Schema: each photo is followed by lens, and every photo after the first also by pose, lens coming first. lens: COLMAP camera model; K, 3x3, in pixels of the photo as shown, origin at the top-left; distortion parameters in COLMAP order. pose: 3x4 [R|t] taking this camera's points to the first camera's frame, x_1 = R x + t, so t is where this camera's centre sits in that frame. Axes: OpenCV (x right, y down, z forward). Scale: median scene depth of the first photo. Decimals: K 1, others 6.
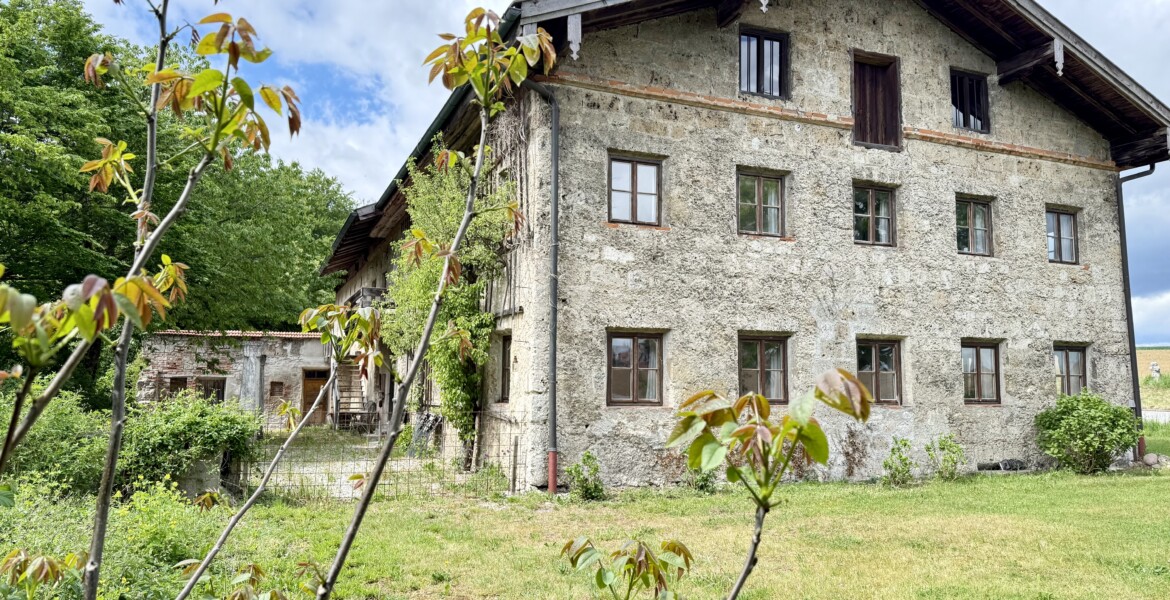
lens RADIAL K [[803.6, 0, 619.4], [0, 803.6, 300.4], [0, 0, 1]] dist [0.086495, -0.167234]
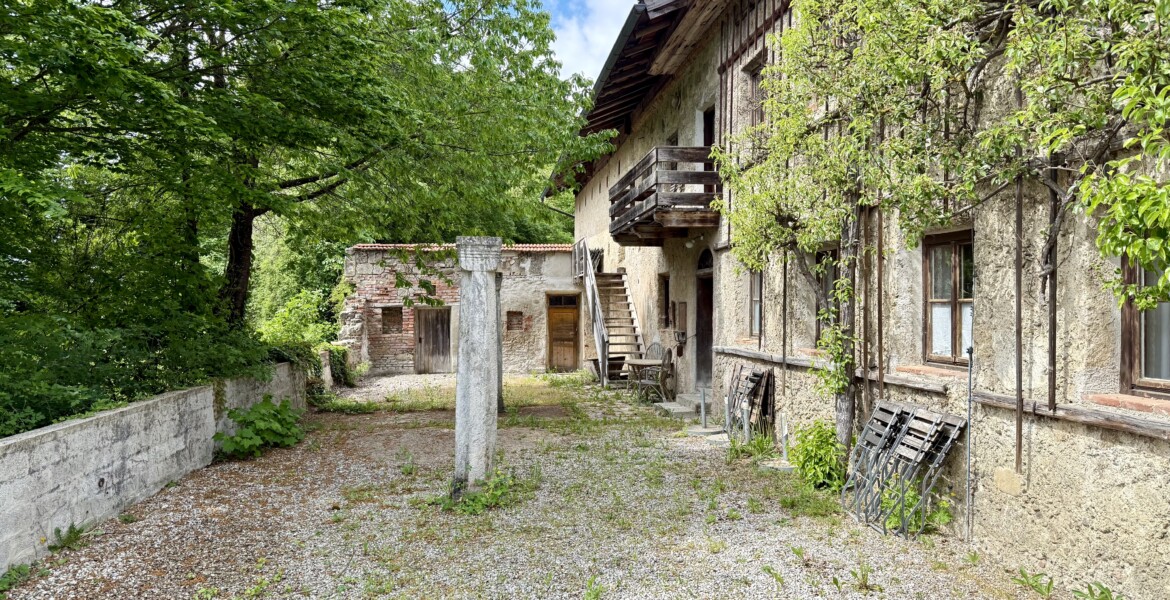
lens RADIAL K [[803.6, 0, 619.4], [0, 803.6, 300.4], [0, 0, 1]] dist [0.086495, -0.167234]
pose [[0.967004, -0.009820, -0.254572, -0.151409], [0.035046, 0.994884, 0.094746, 0.025838], [0.252340, -0.100541, 0.962401, 0.338932]]
